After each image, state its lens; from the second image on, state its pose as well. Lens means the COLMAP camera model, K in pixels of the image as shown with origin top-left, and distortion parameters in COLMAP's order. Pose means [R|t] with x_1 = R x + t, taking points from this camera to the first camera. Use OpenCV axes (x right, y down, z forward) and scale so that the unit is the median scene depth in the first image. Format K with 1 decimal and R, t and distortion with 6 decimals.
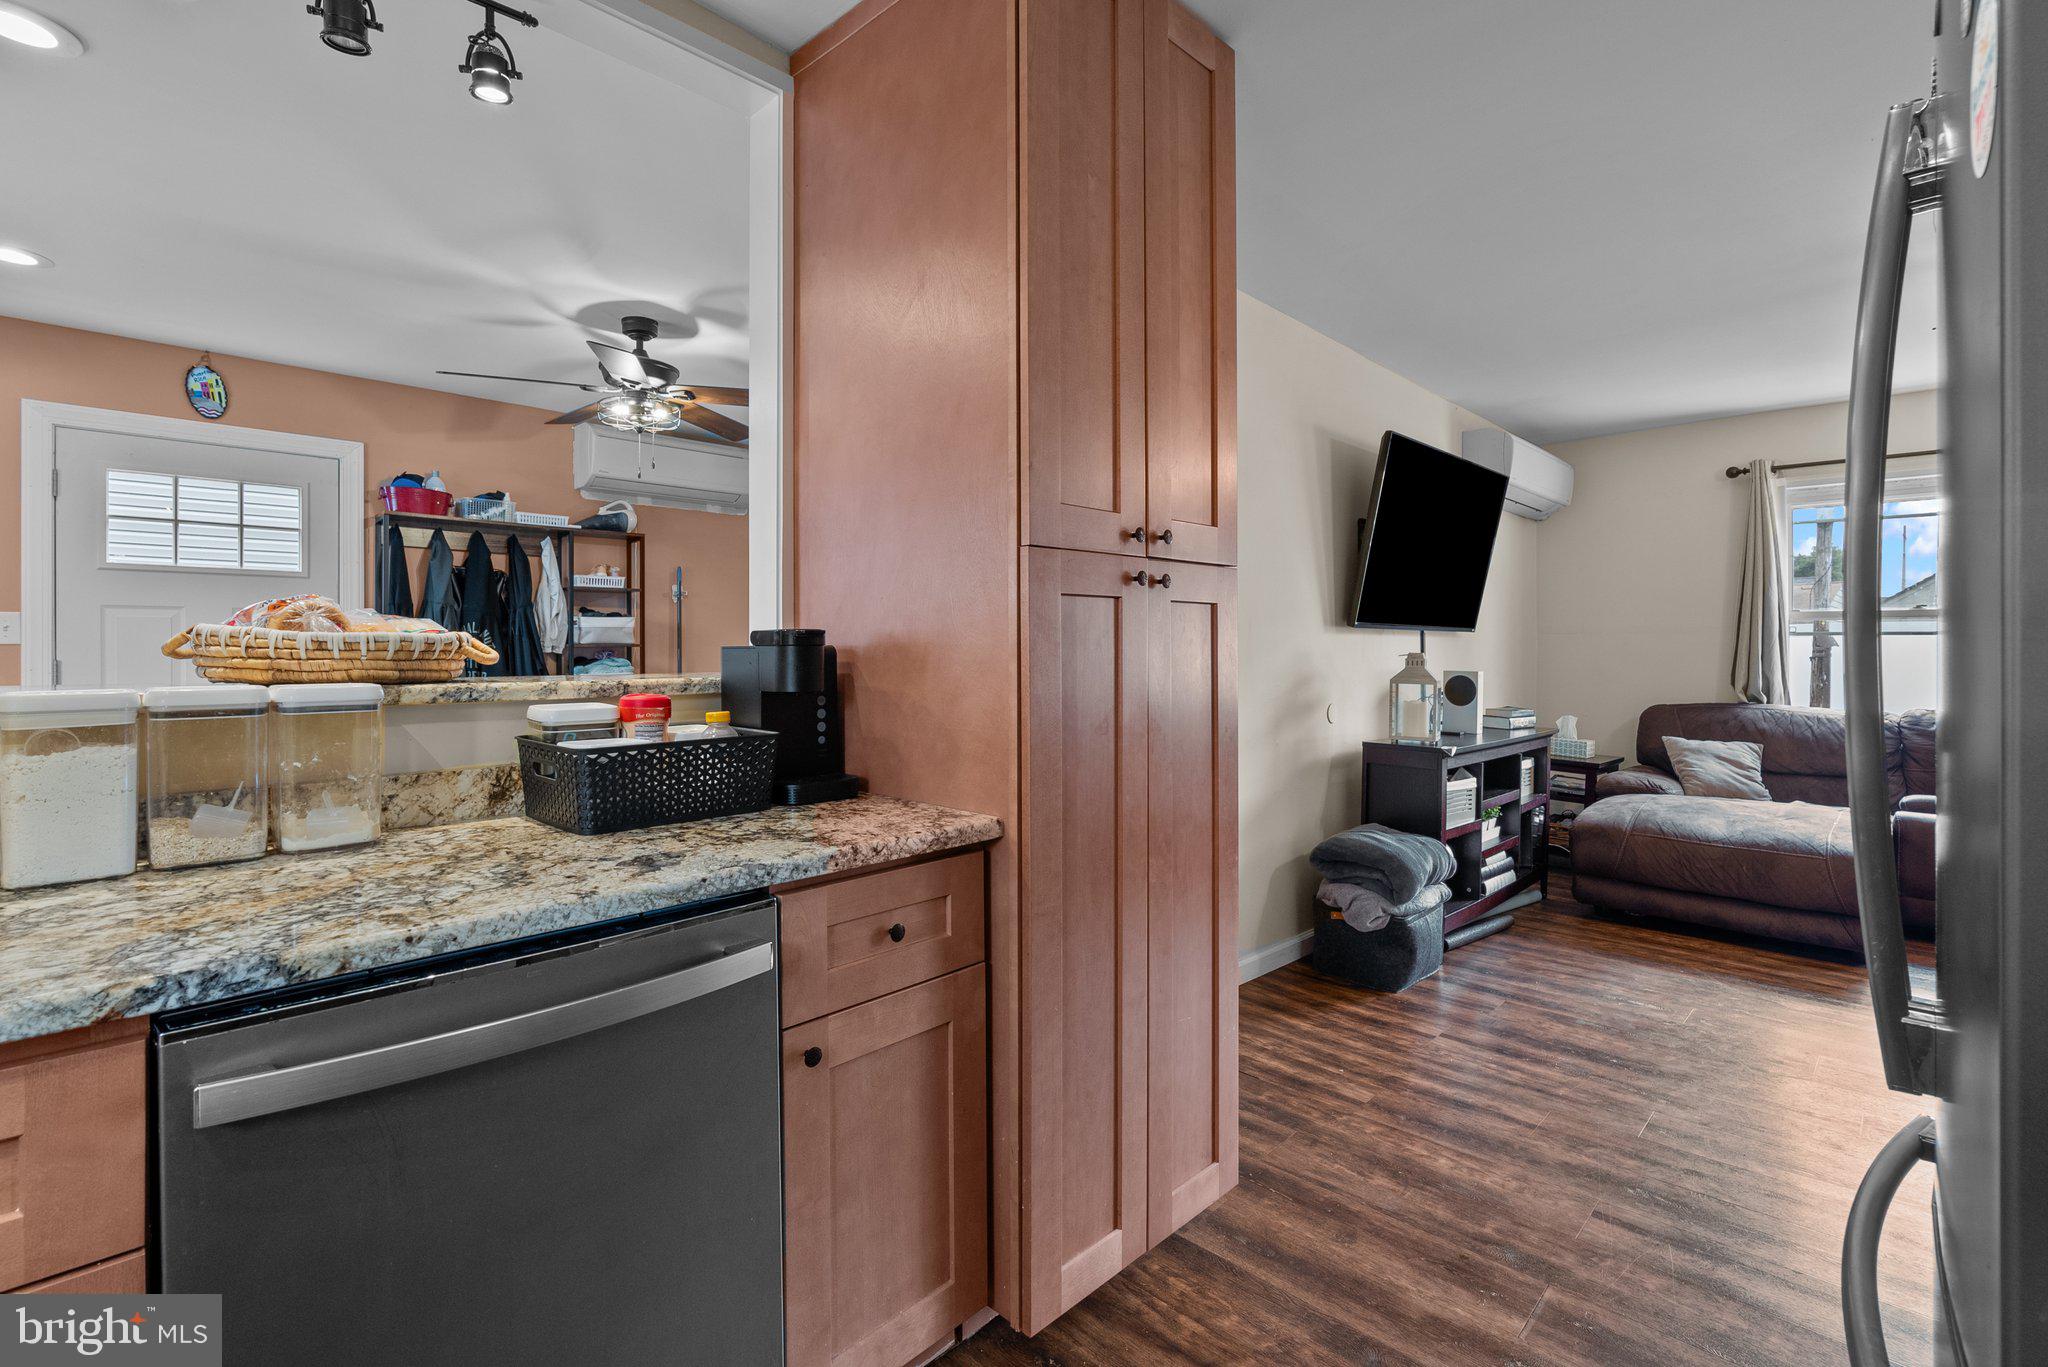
lens RADIAL K [[944.3, 0, 1026.3], [0, 944.3, 645.2], [0, 0, 1]] dist [-0.004828, -0.000127]
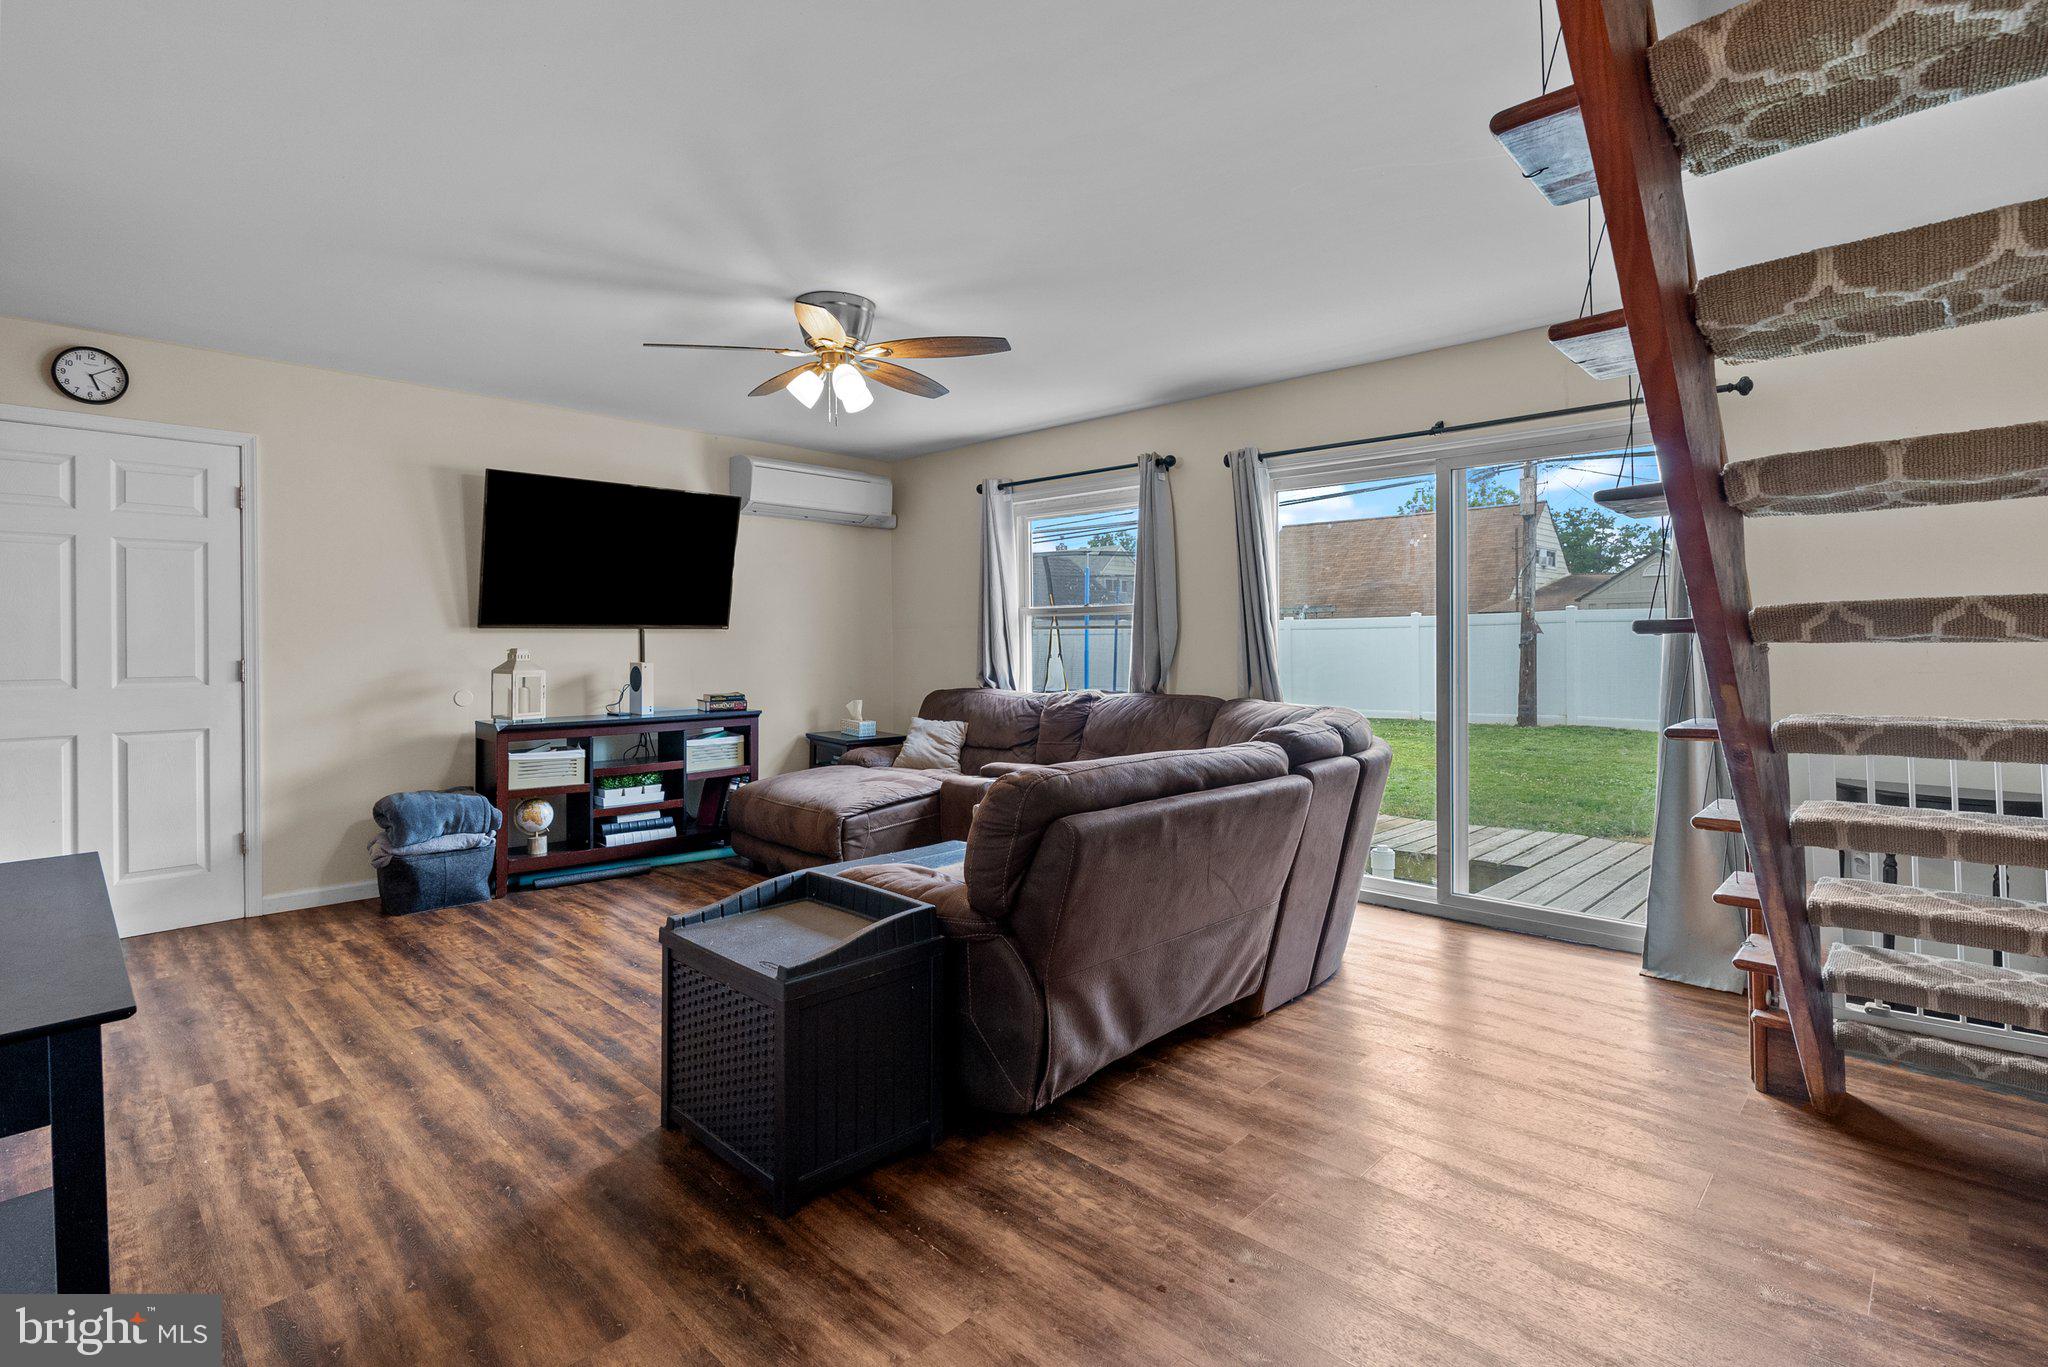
lens RADIAL K [[981.3, 0, 1032.9], [0, 981.3, 641.3], [0, 0, 1]] dist [-0.004904, -0.000494]
pose [[0.999957, -0.008969, -0.002458, 0.876184], [0.008976, 0.999955, 0.002911, 0.000598], [0.002432, -0.002933, 0.999993, -0.225480]]
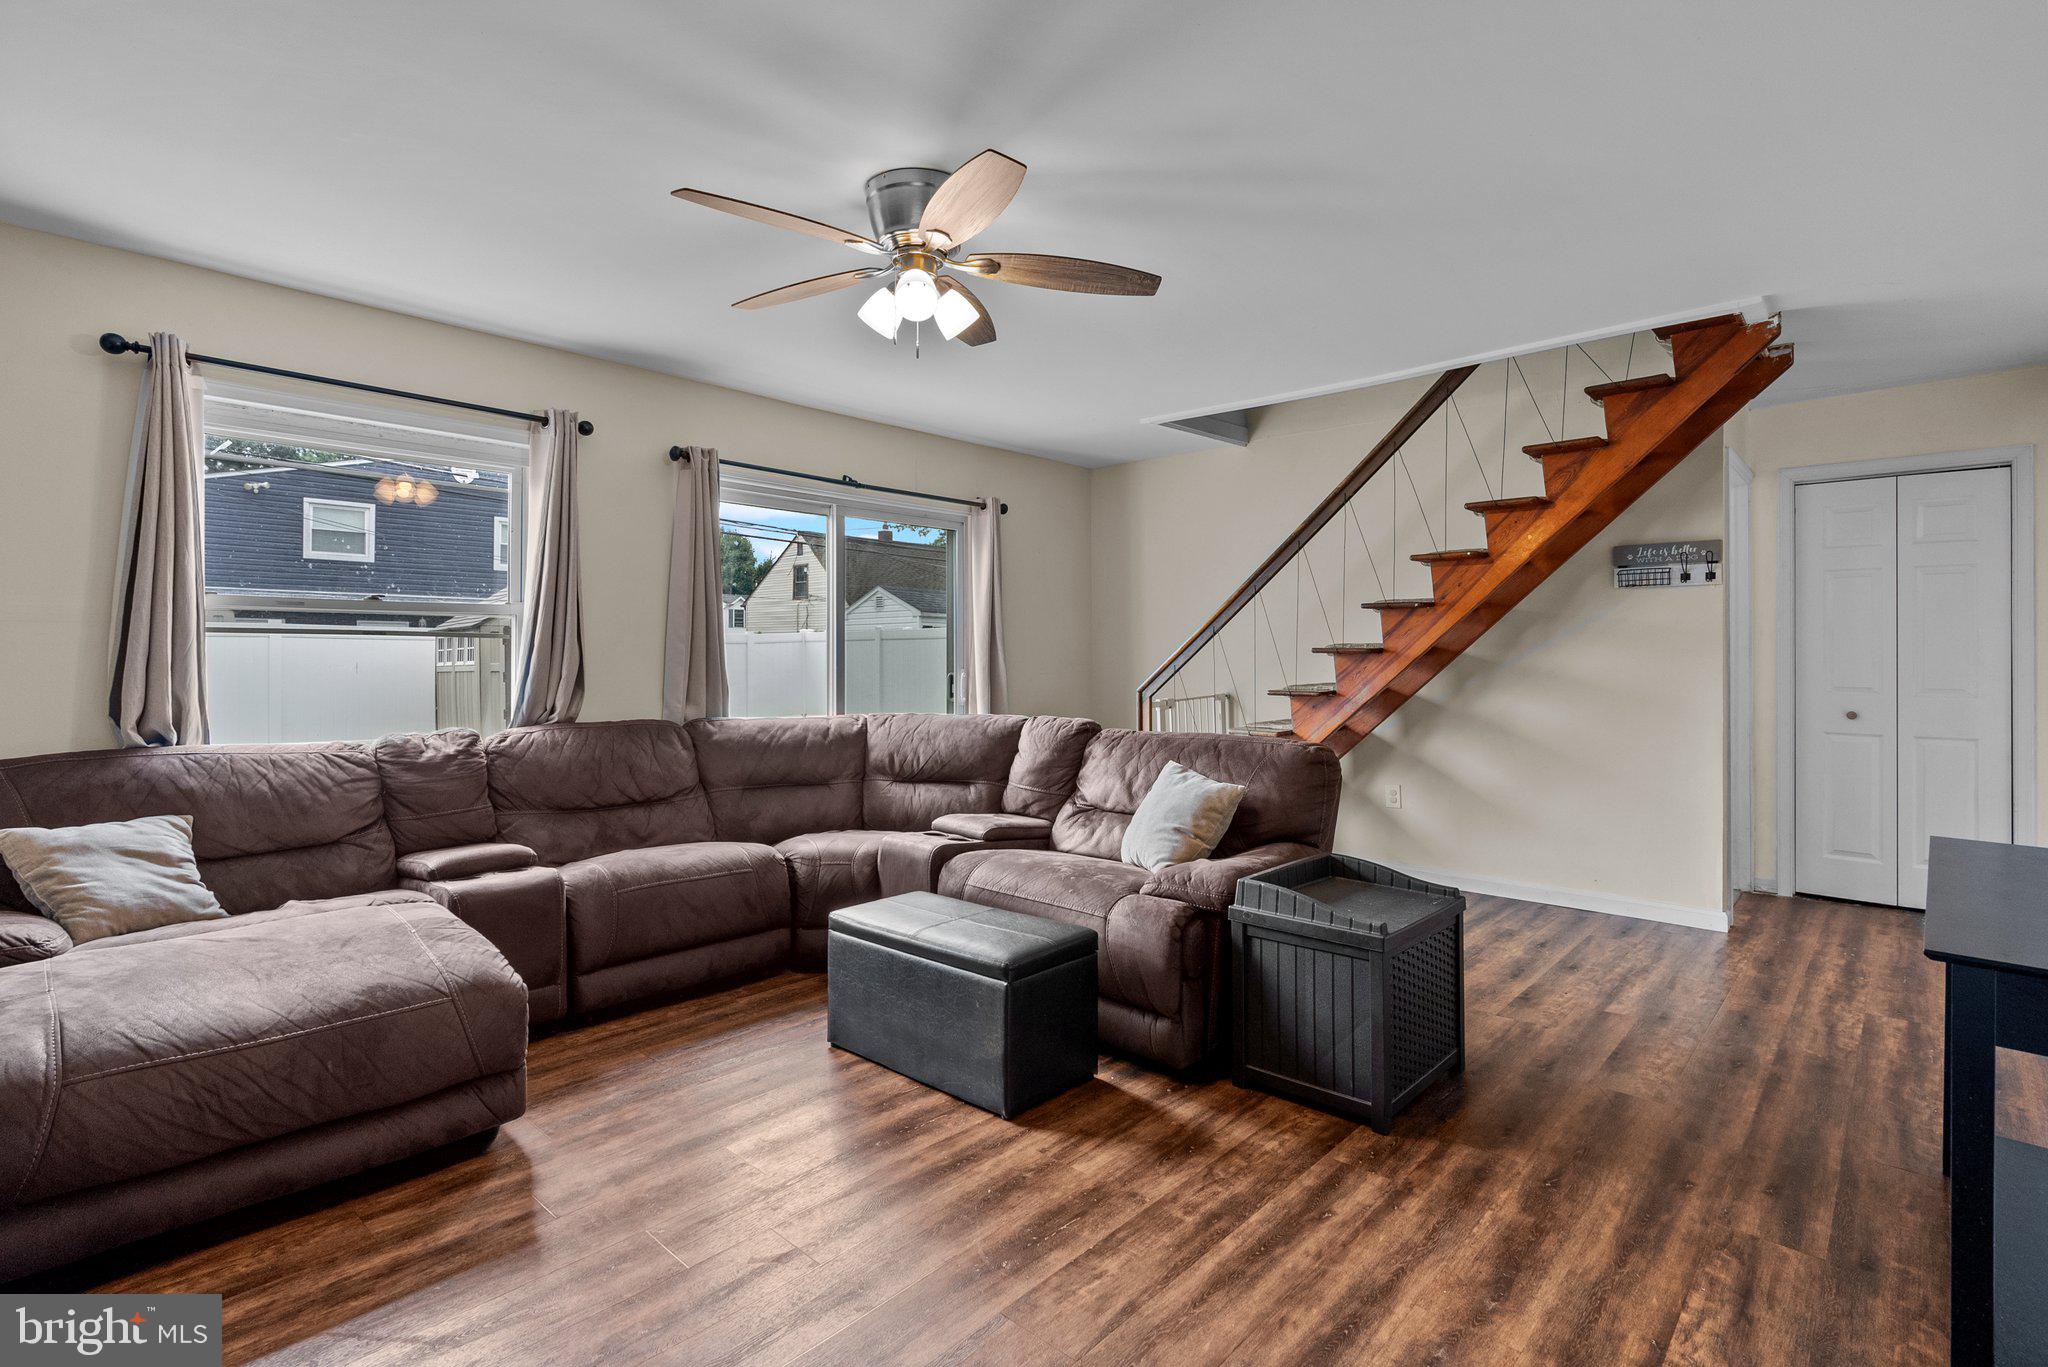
lens RADIAL K [[976.6, 0, 1024.6], [0, 976.6, 650.2], [0, 0, 1]] dist [-0.005135, 0.000315]
pose [[-0.024799, 0.002428, 0.999690, 0.161107], [-0.005167, 0.999983, -0.002557, 0.000764], [-0.999679, -0.005229, -0.024786, 0.498676]]
